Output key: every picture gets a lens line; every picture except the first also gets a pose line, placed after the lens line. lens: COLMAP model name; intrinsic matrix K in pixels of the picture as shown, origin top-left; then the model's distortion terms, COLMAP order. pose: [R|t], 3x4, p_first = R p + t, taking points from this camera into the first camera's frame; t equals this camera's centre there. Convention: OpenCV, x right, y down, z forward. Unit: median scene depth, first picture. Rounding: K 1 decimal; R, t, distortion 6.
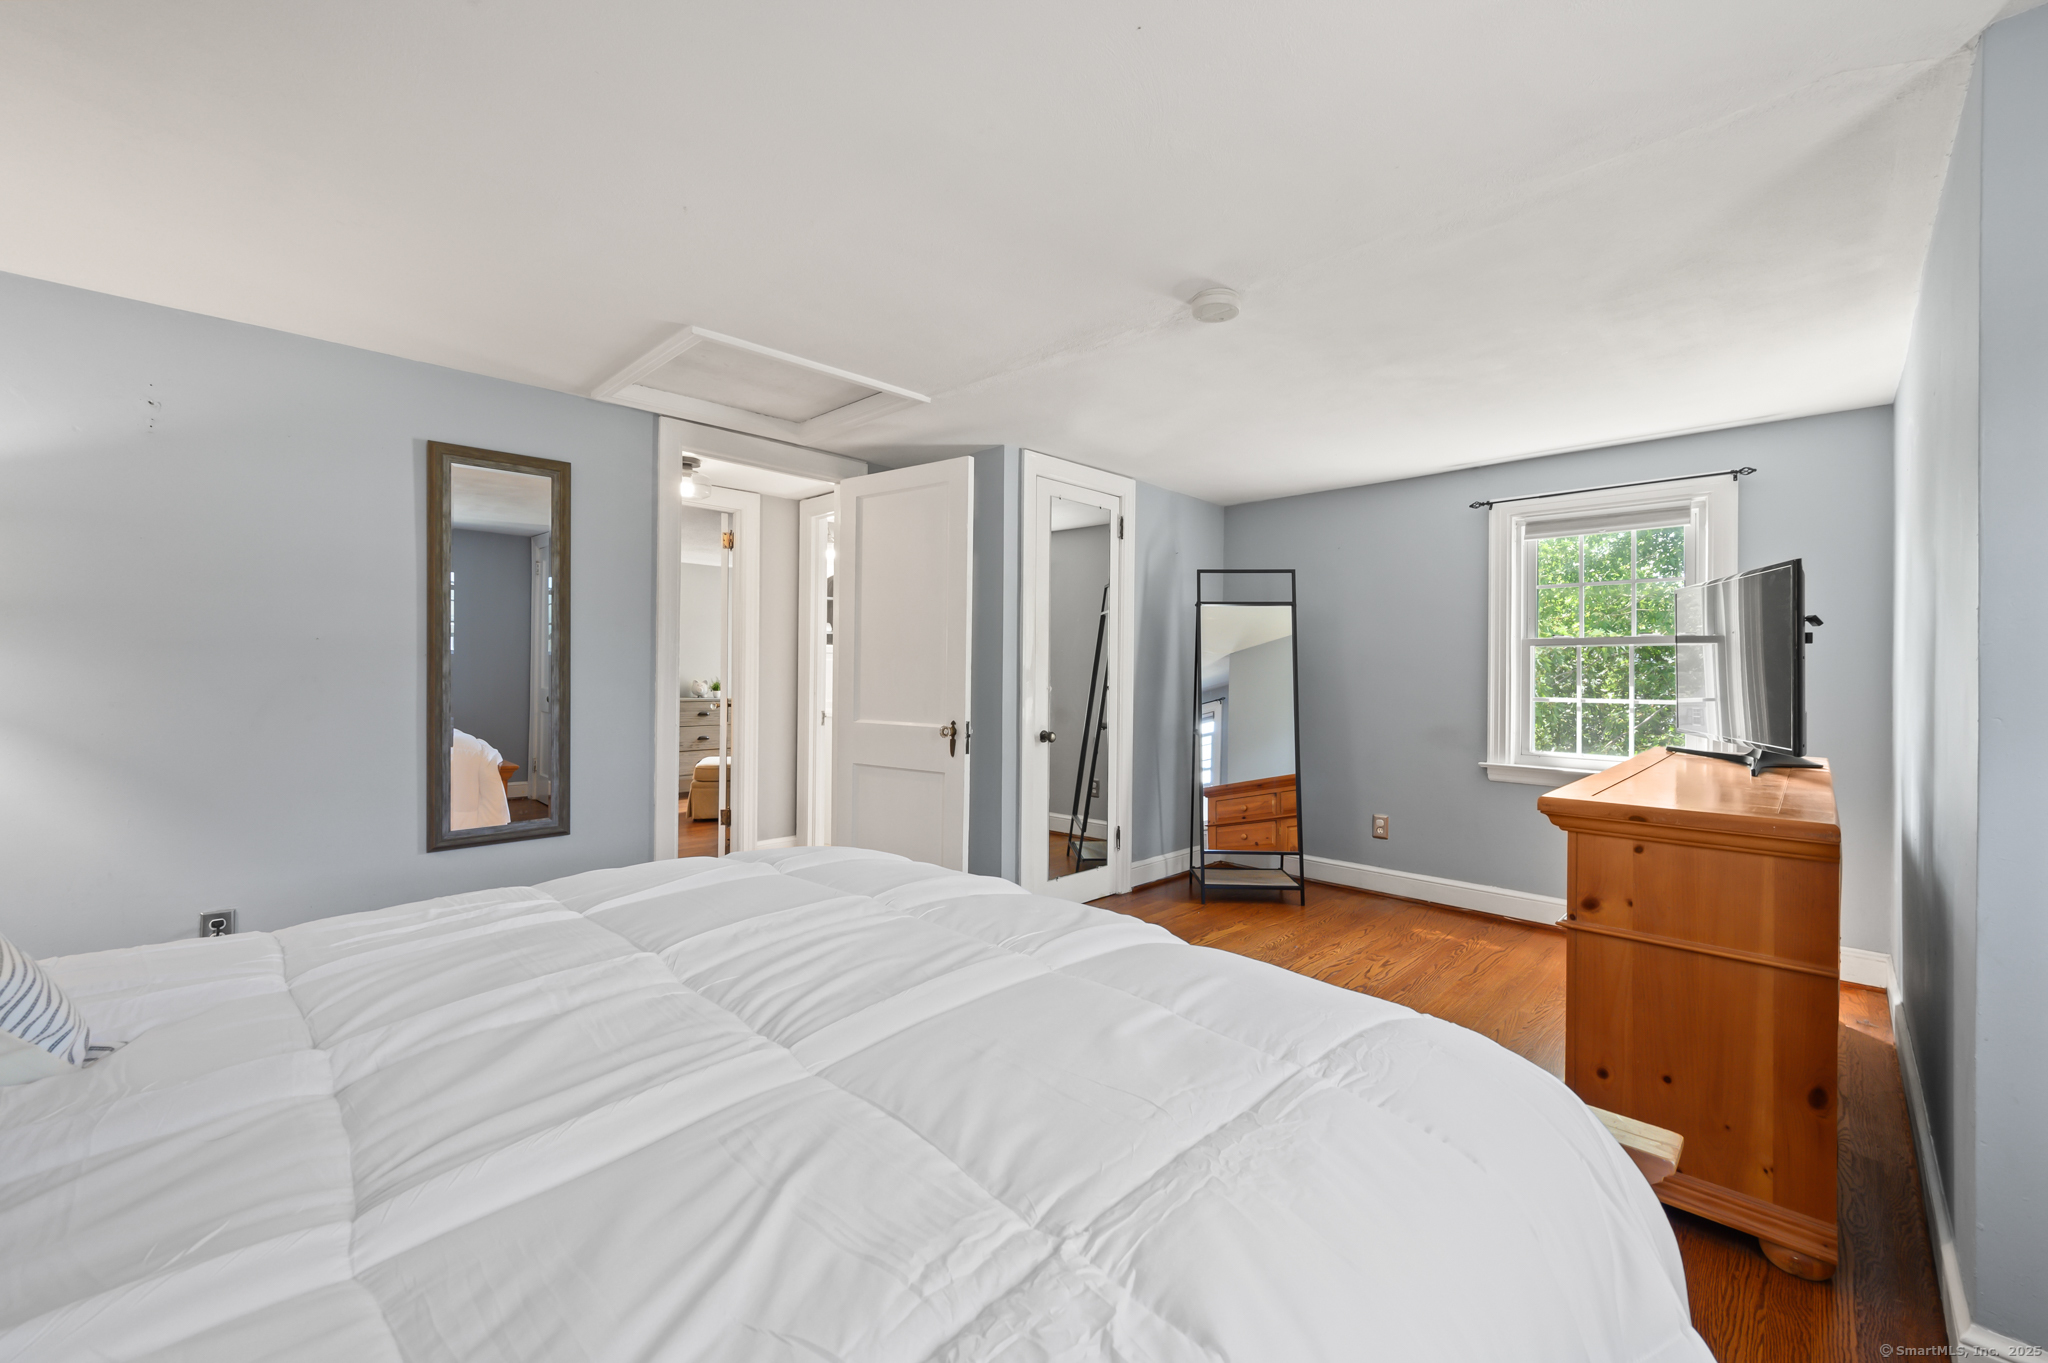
lens RADIAL K [[829.6, 0, 1030.5], [0, 829.6, 666.7], [0, 0, 1]] dist [-0.000768, -0.000084]
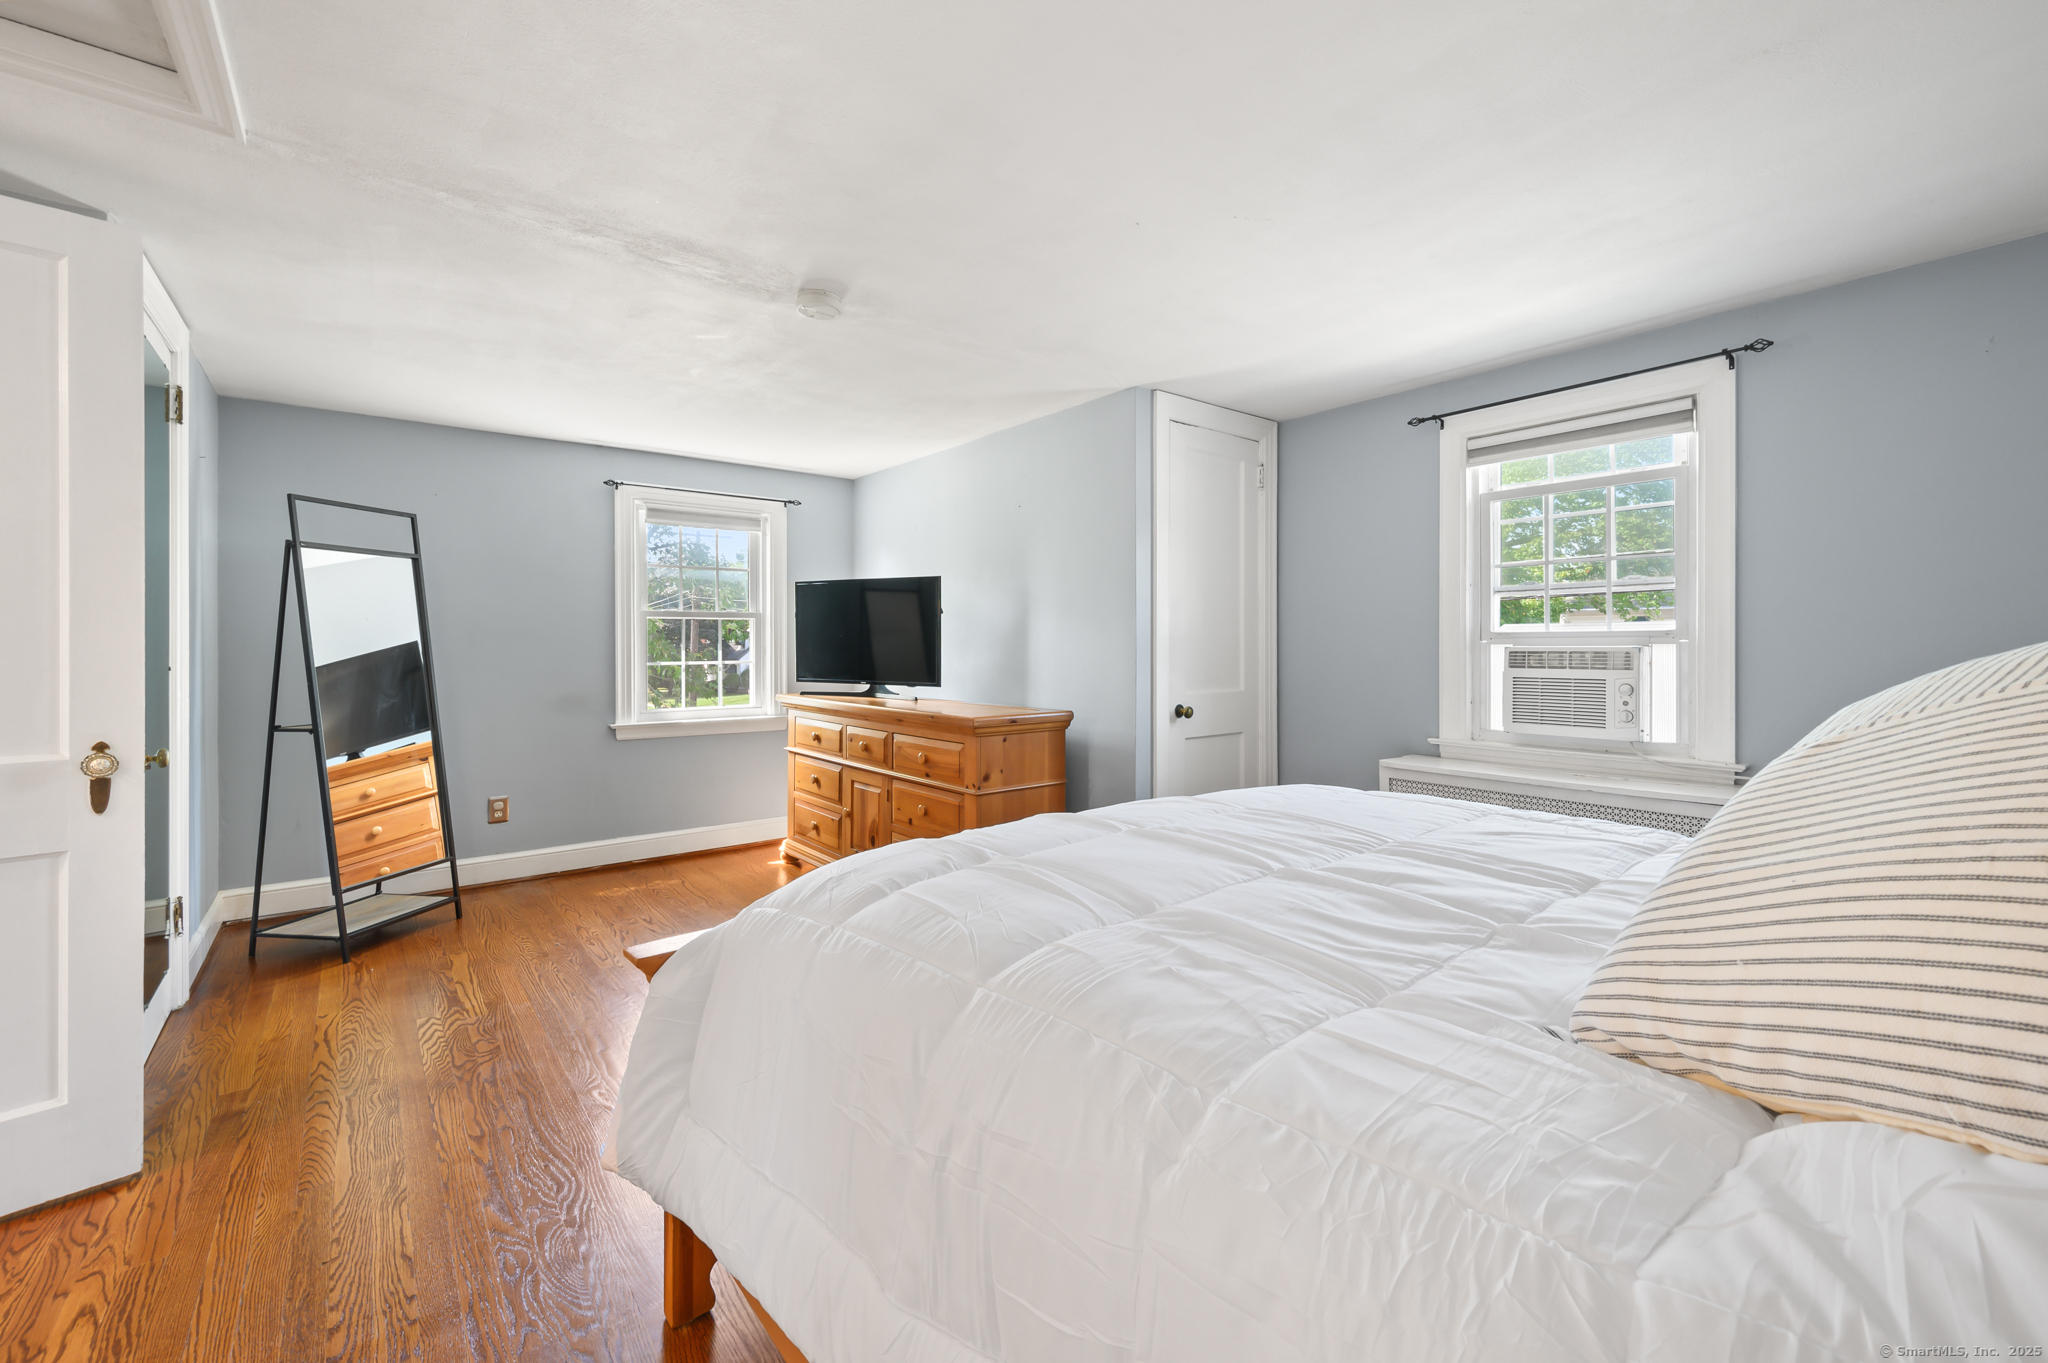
lens RADIAL K [[826.0, 0, 1058.6], [0, 826.0, 644.9], [0, 0, 1]] dist [-0.000382, -0.000084]
pose [[0.105744, -0.011418, 0.994328, -0.454983], [-0.003963, 0.999921, 0.011903, -0.002258], [-0.994385, -0.005200, 0.105690, 0.317446]]
